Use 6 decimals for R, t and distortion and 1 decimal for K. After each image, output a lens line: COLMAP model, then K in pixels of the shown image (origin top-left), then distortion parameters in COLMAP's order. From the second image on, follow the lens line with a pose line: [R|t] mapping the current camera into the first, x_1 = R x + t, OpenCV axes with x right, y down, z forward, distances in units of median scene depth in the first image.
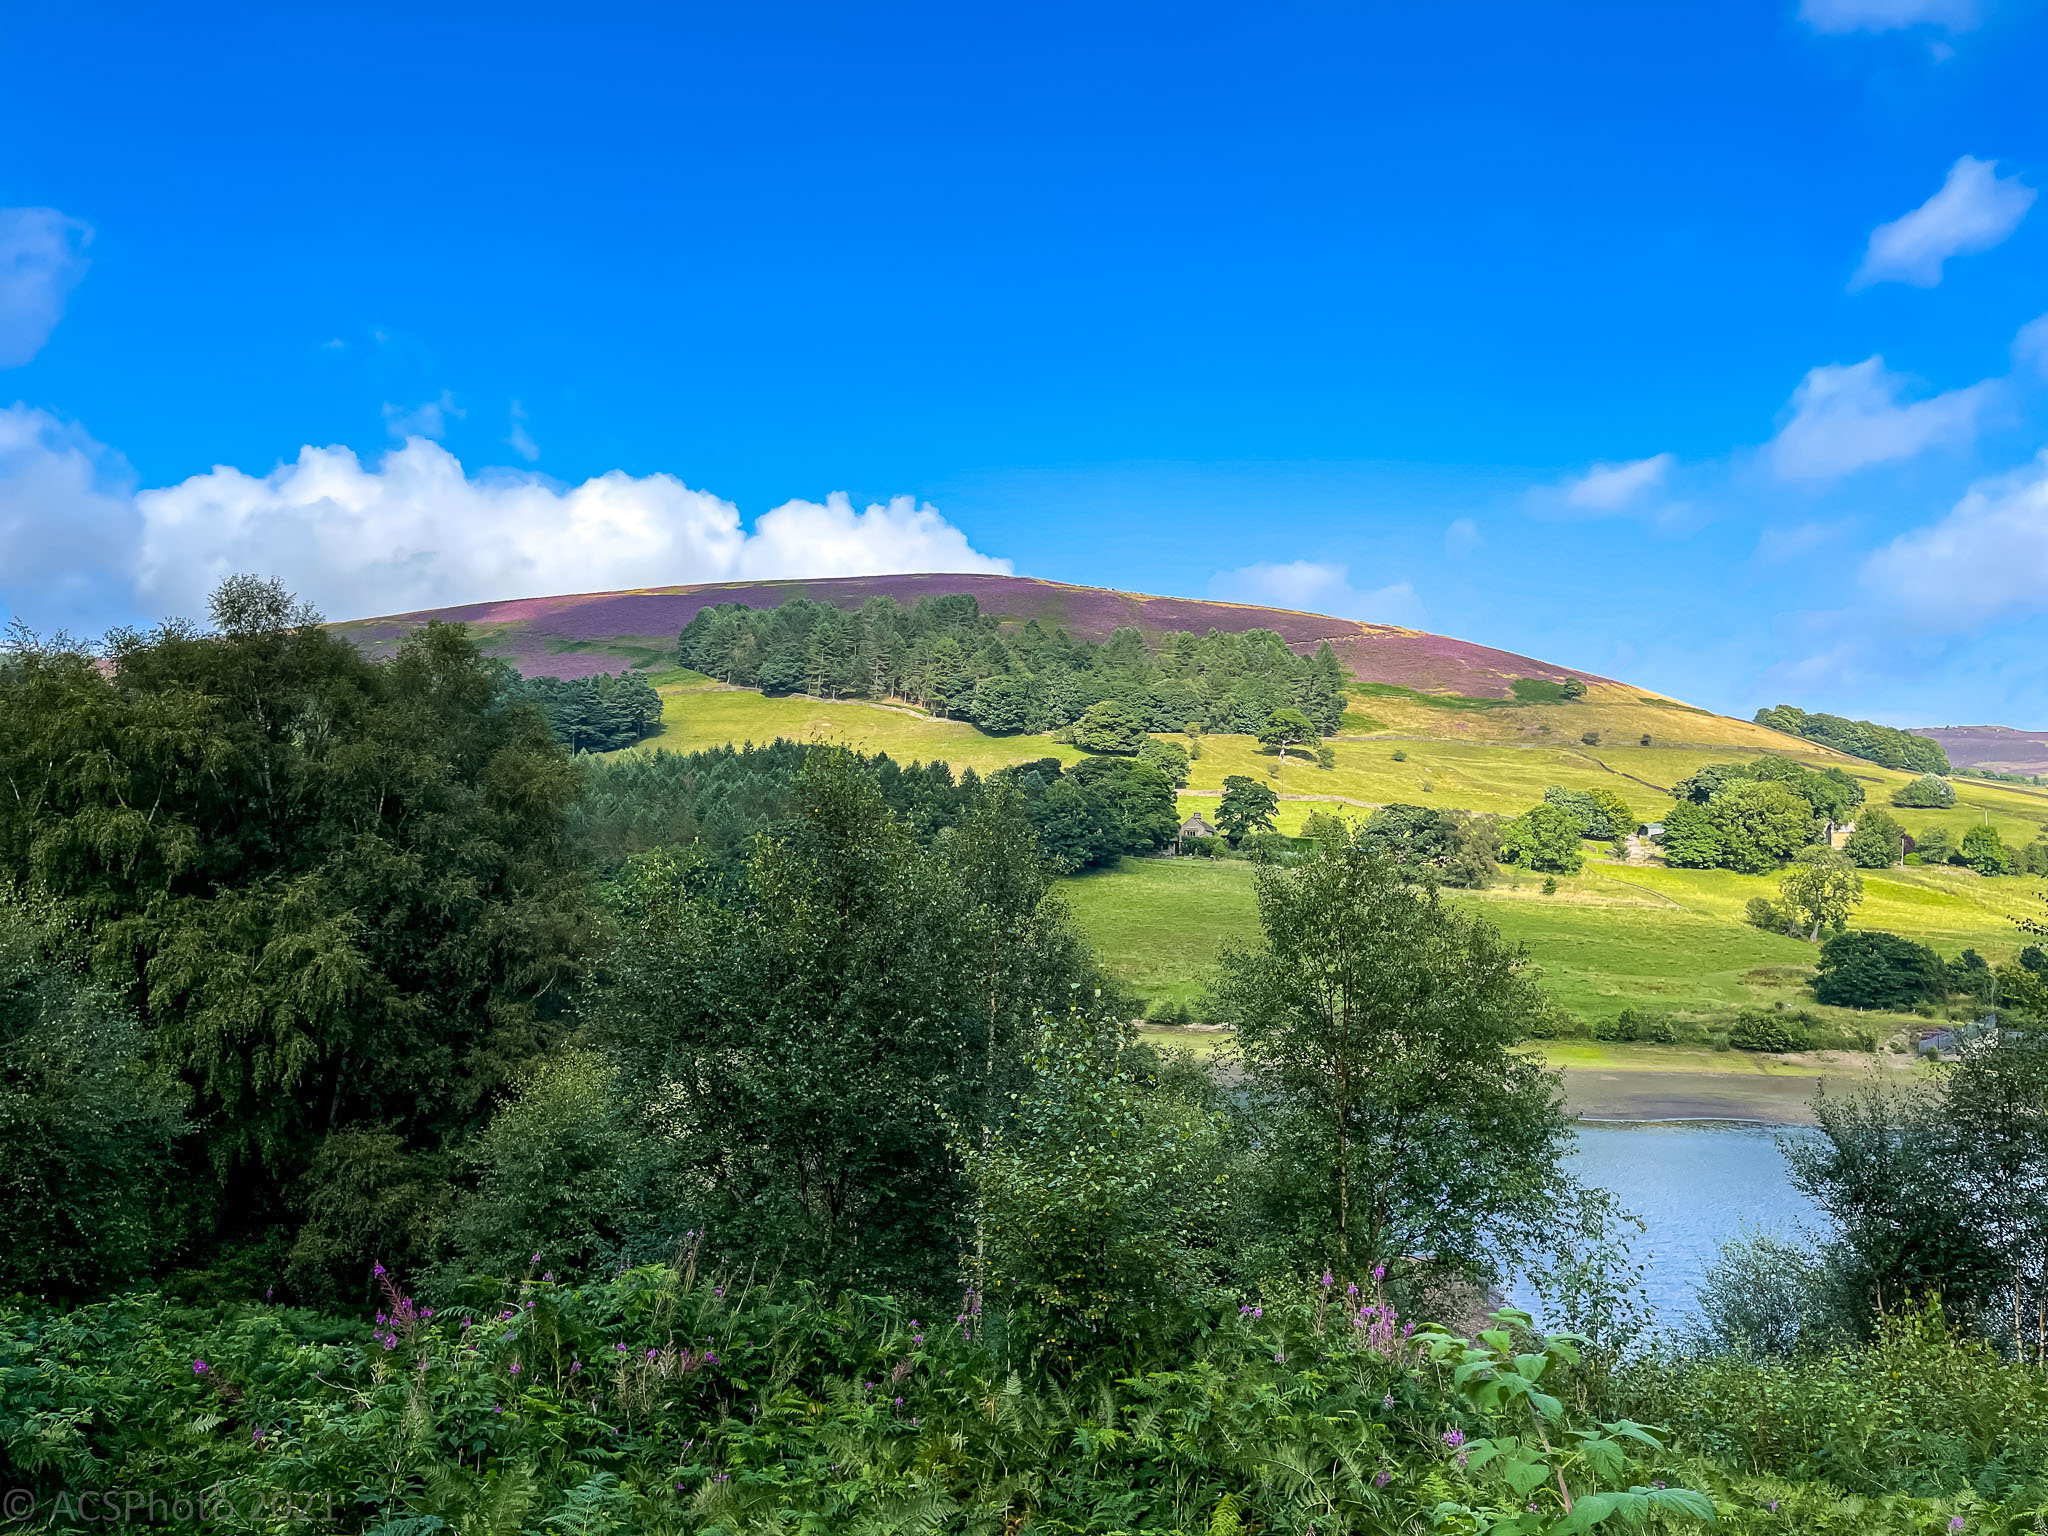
lens RADIAL K [[1587.6, 0, 1025.3], [0, 1587.6, 768.9], [0, 0, 1]] dist [0.047486, -0.037558]
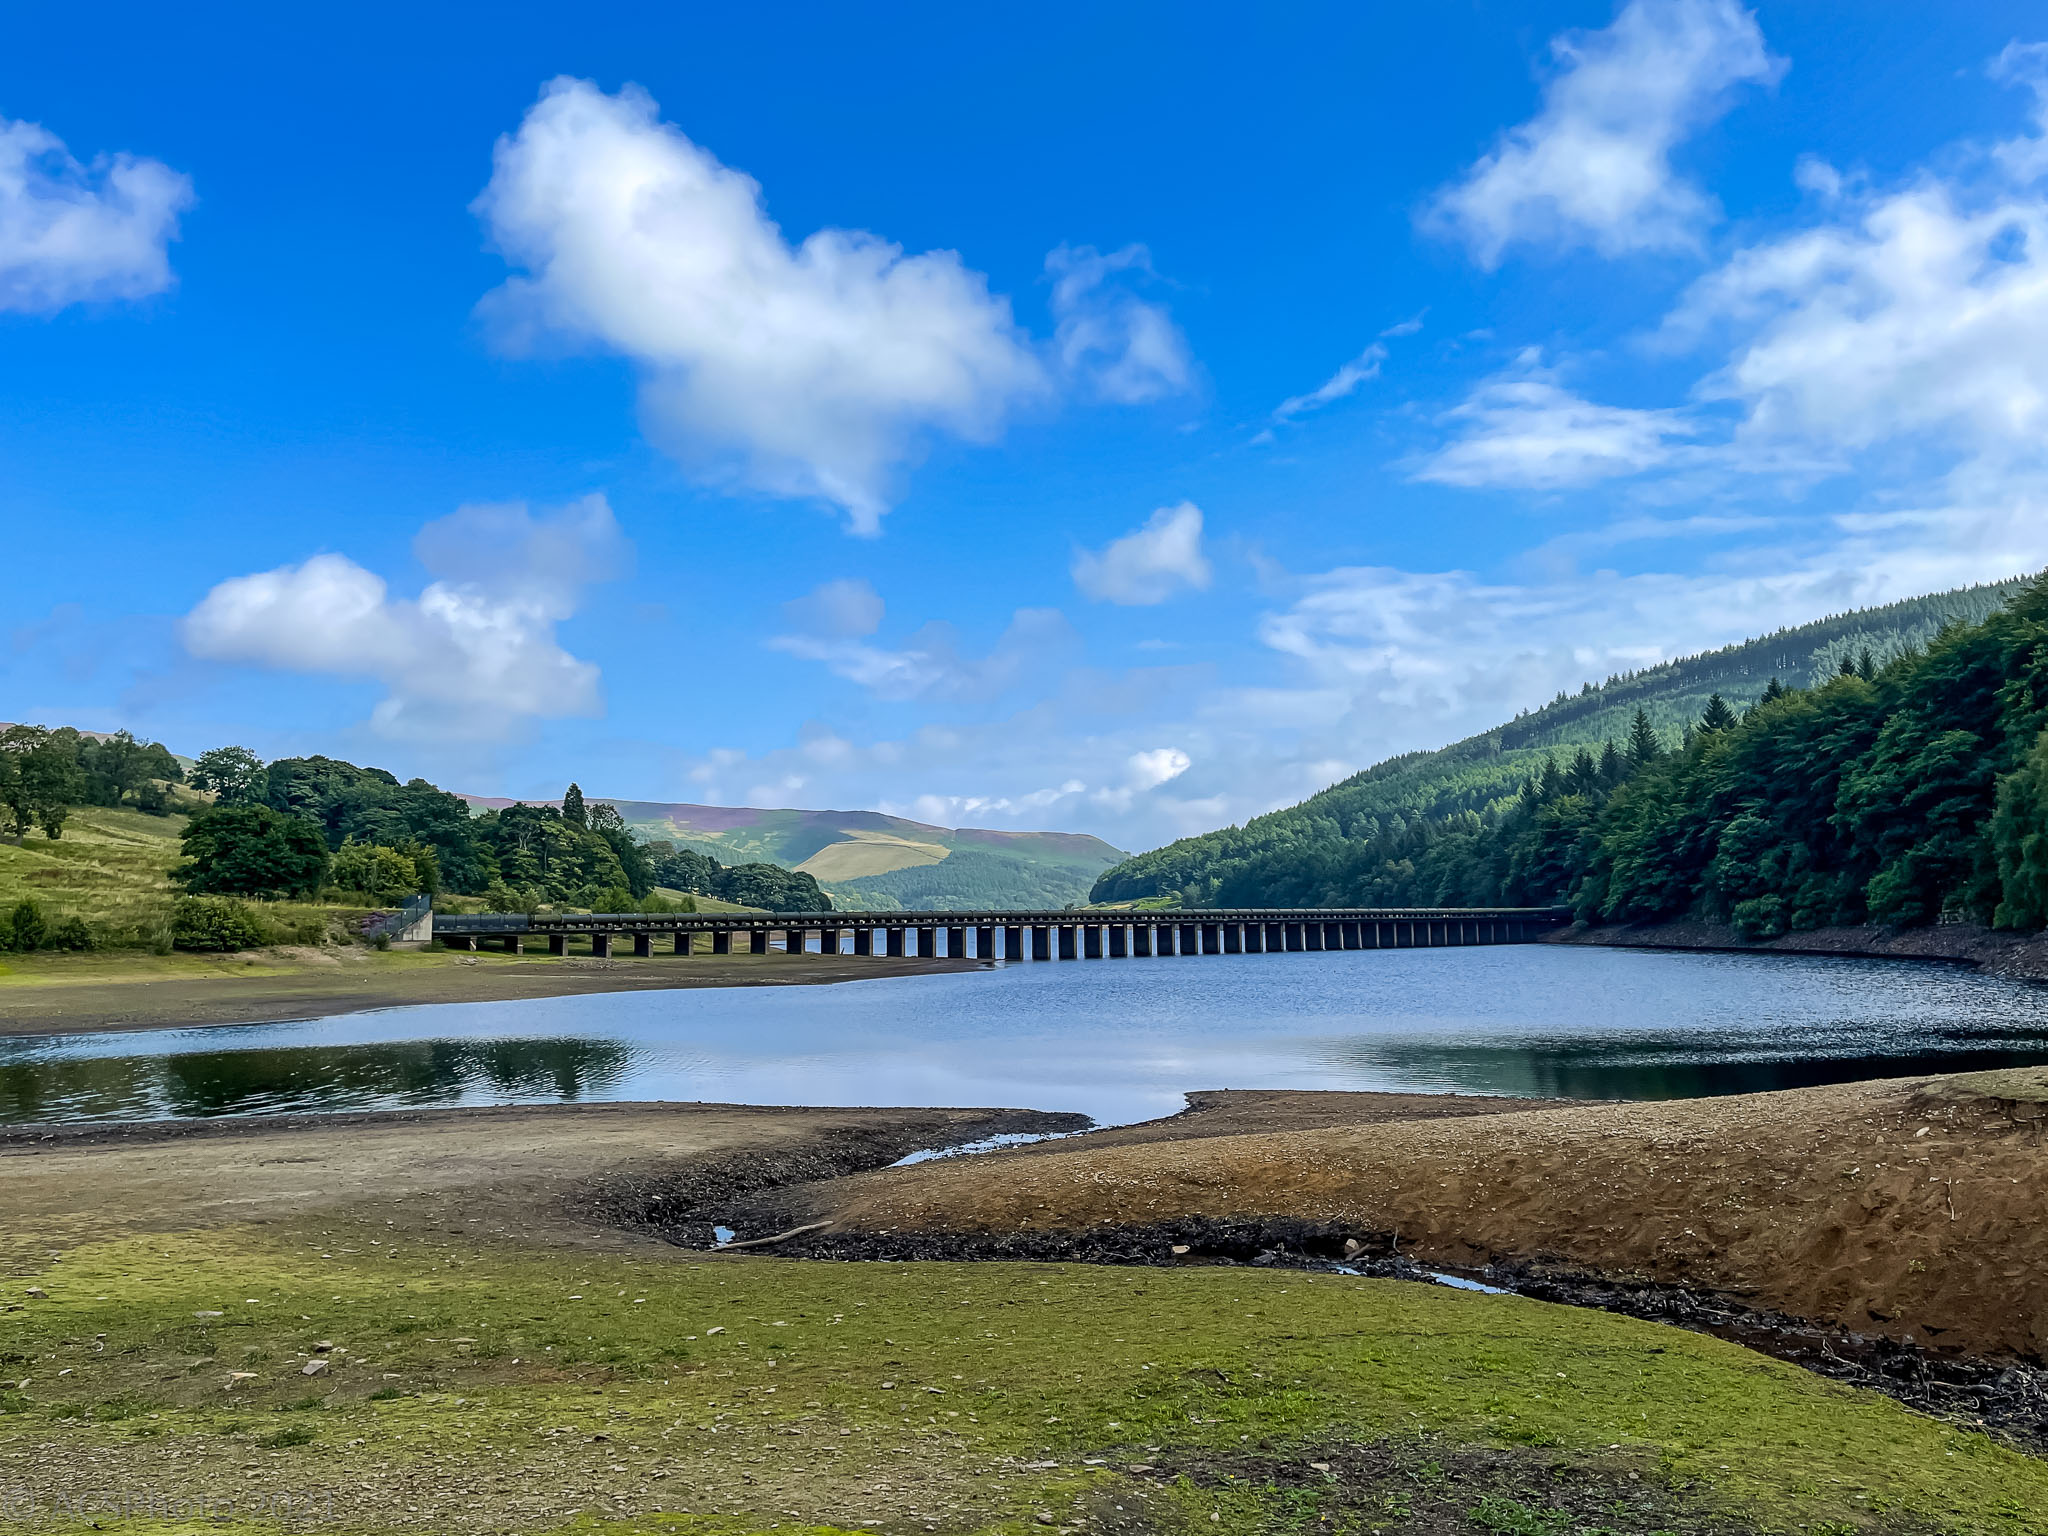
lens RADIAL K [[1587.6, 0, 1037.7], [0, 1587.6, 758.1], [0, 0, 1]] dist [0.047486, -0.037558]
pose [[0.307882, 0.066407, 0.949104, -0.118855], [-0.062278, 0.996828, -0.049543, 0.094696], [-0.949384, -0.043855, 0.311041, 0.390948]]
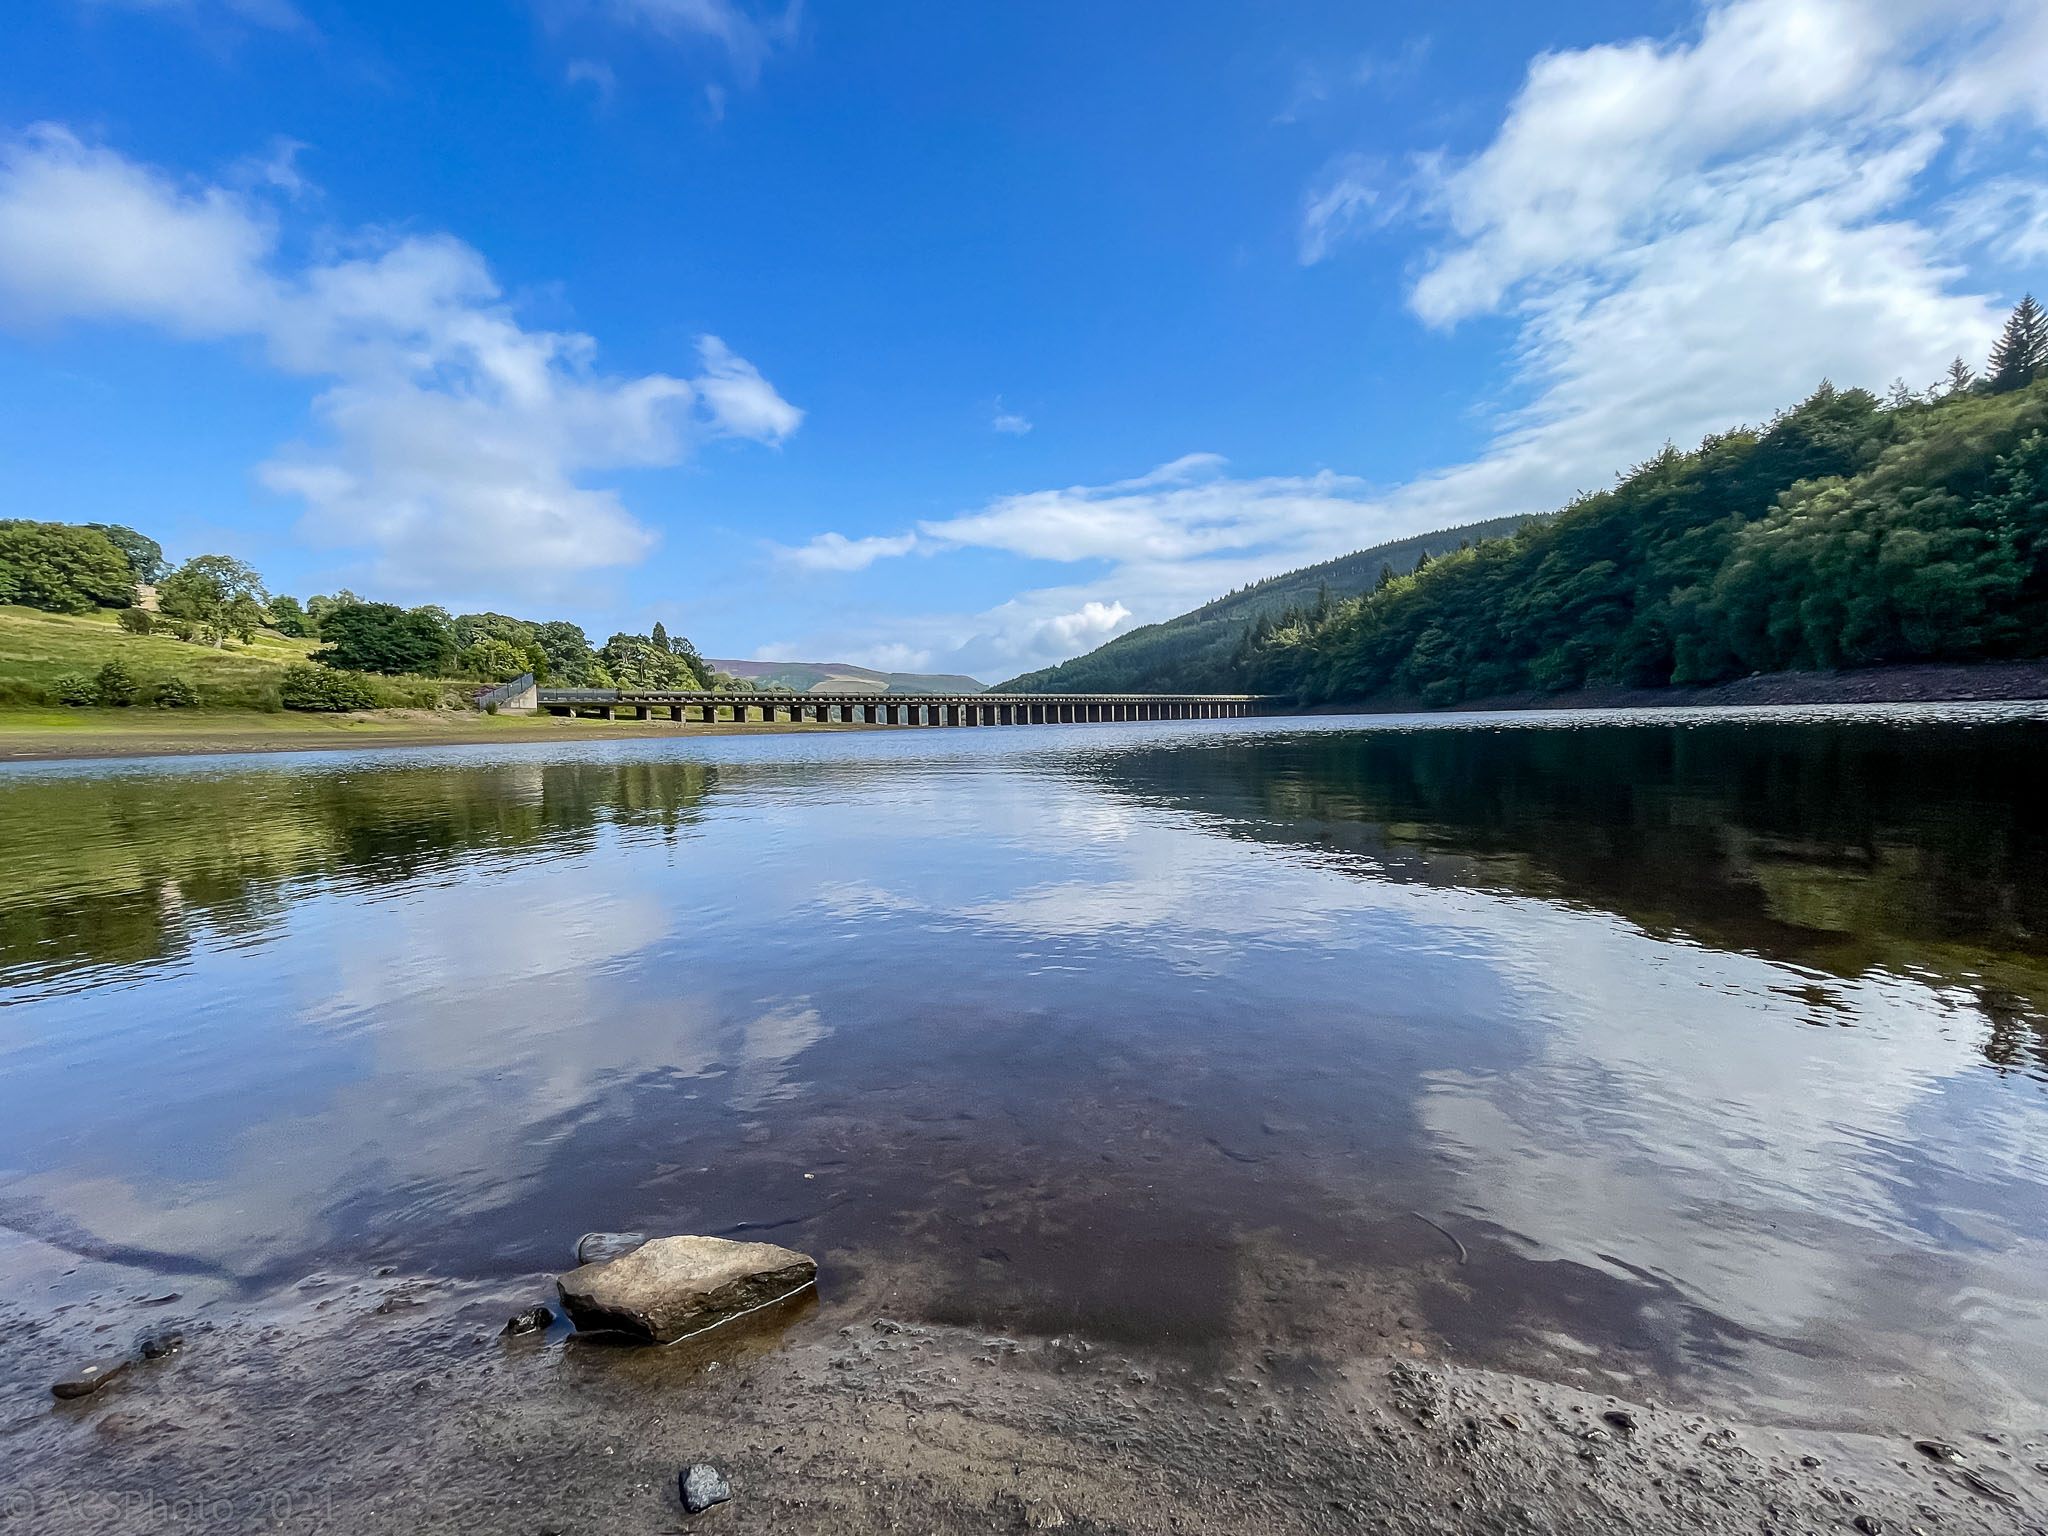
lens RADIAL K [[856.9, 0, 1020.5], [0, 856.9, 772.3], [0, 0, 1]] dist [-0.000576, -0.000136]
pose [[0.210339, -0.089680, 0.973507, 0.088558], [-0.050033, 0.993491, 0.102332, 0.134883], [-0.976347, -0.070232, 0.204483, 0.513142]]
